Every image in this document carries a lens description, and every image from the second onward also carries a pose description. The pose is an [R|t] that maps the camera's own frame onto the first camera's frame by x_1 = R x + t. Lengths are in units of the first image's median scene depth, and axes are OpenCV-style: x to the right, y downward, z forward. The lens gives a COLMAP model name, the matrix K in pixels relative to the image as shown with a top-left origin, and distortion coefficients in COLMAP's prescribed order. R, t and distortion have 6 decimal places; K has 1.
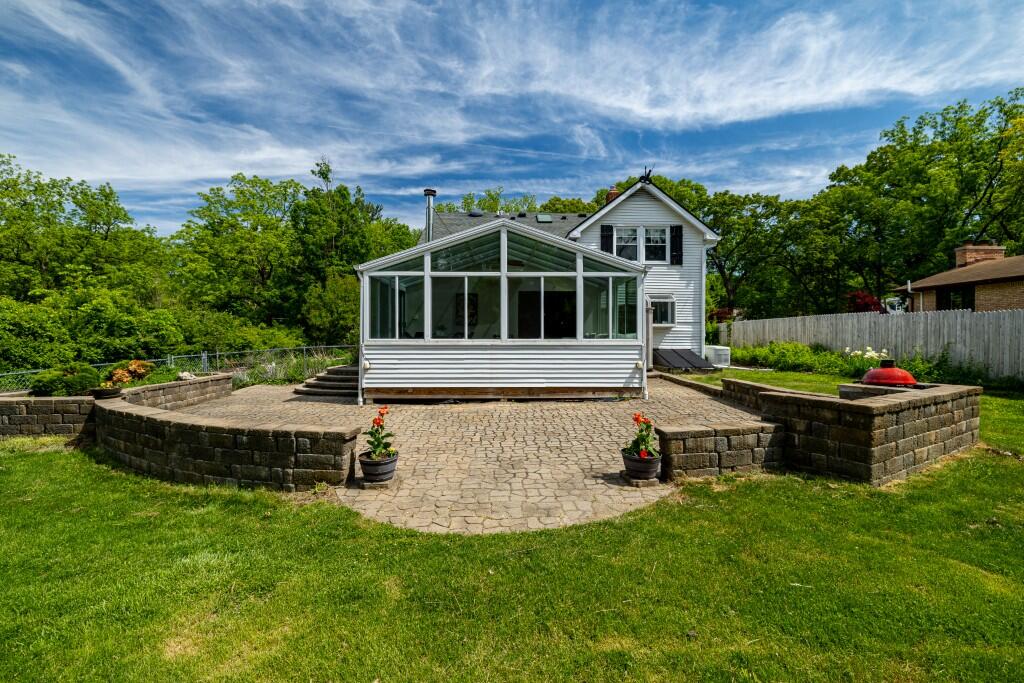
lens RADIAL K [[441.0, 0, 513.7], [0, 441.0, 330.1], [0, 0, 1]] dist [0.000781, 0.000300]
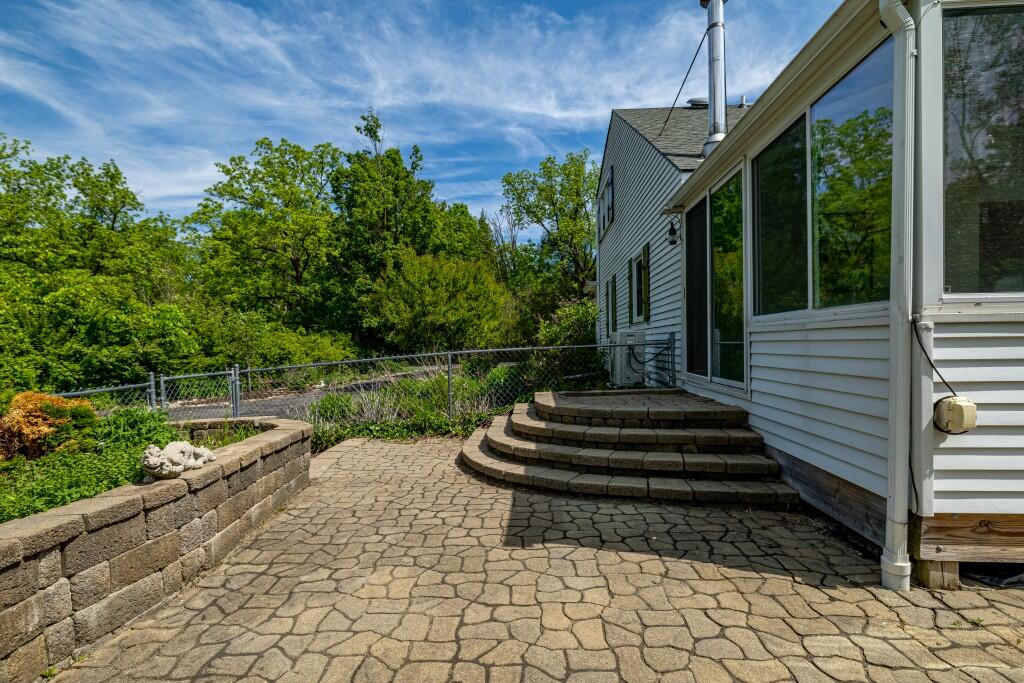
lens RADIAL K [[510.0, 0, 512.0], [0, 510.0, 341.5], [0, 0, 1]] dist [0.000555, -0.000173]
pose [[0.994632, -0.017590, -0.101973, -0.310033], [0.018212, 0.999821, 0.005172, 0.023152], [0.101864, -0.007001, 0.994774, 0.434228]]
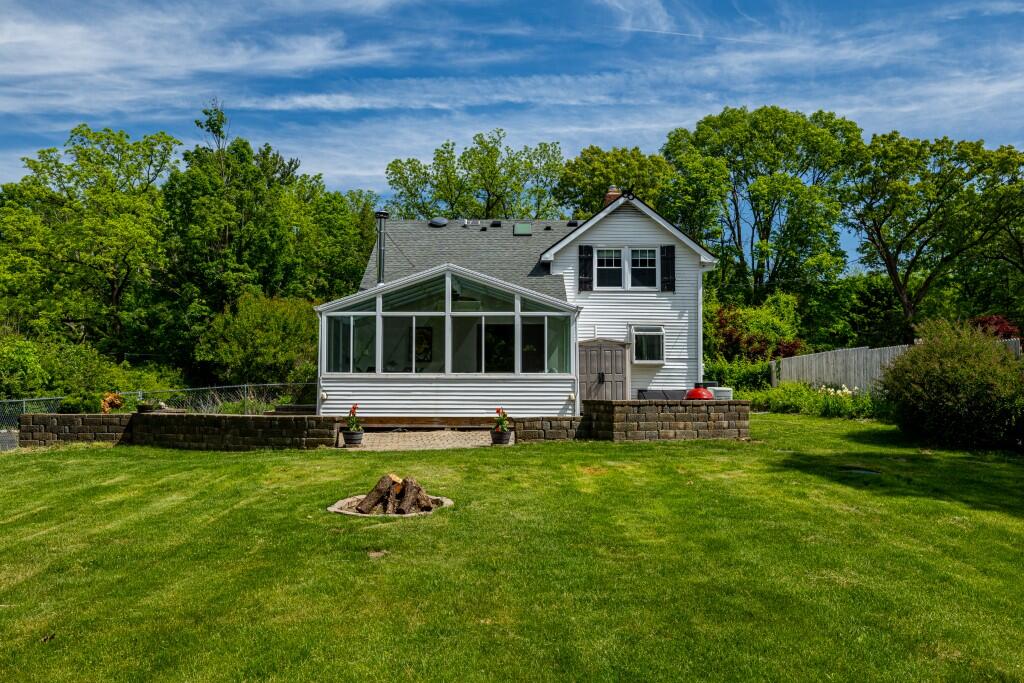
lens RADIAL K [[894.7, 0, 512.0], [0, 894.7, 341.5], [0, 0, 1]] dist [0.003574, -0.002882]
pose [[0.999245, 0.000377, -0.038845, 0.134033], [-0.001941, 0.999189, -0.040225, 0.018774], [0.038798, 0.040270, 0.998435, -0.731470]]
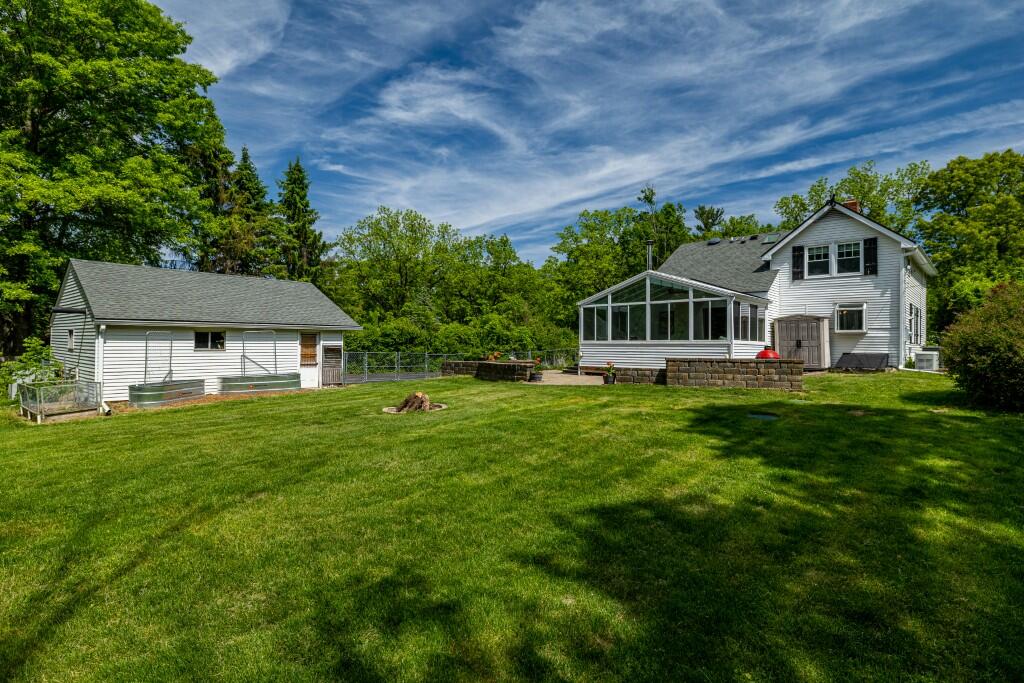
lens RADIAL K [[526.5, 0, 508.8], [0, 526.5, 320.8], [0, 0, 1]] dist [-0.001728, -0.000228]
pose [[0.731029, -0.030240, -0.681676, 0.589842], [-0.002070, 0.998915, -0.046533, 0.024777], [0.682343, 0.035428, 0.730173, -0.525289]]
